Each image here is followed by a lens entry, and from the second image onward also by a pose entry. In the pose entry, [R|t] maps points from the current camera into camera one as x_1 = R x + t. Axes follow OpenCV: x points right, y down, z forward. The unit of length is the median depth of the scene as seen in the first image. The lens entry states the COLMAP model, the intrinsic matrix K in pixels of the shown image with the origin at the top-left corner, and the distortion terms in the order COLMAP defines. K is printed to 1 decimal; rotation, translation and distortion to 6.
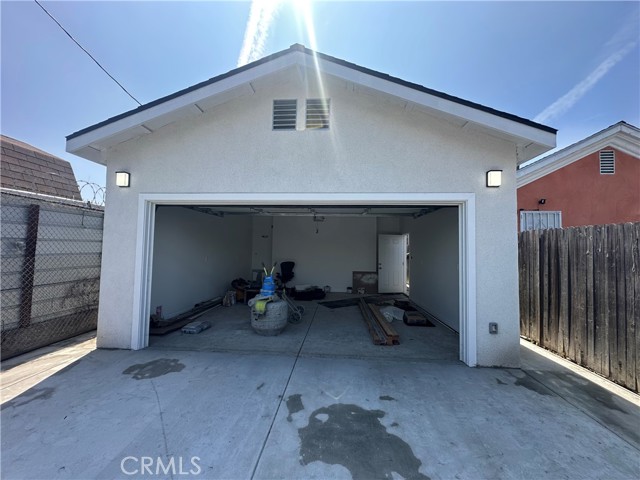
lens RADIAL K [[266.7, 0, 320.0], [0, 266.7, 240.0], [0, 0, 1]] dist [-0.002539, 0.000303]
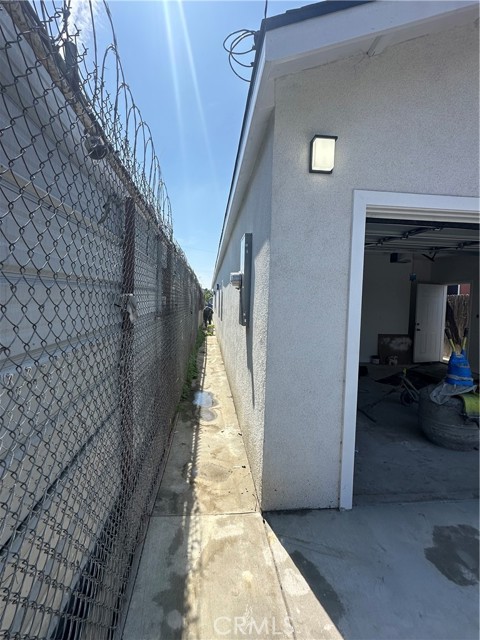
lens RADIAL K [[330.9, 0, 240.0], [0, 330.9, 320.0], [0, 0, 1]] dist [0.000998, 0.000183]
pose [[0.983918, -0.000322, 0.178618, -0.424003], [-0.016715, 0.995444, 0.093867, 0.000977], [-0.177835, -0.095343, 0.979431, 0.192930]]
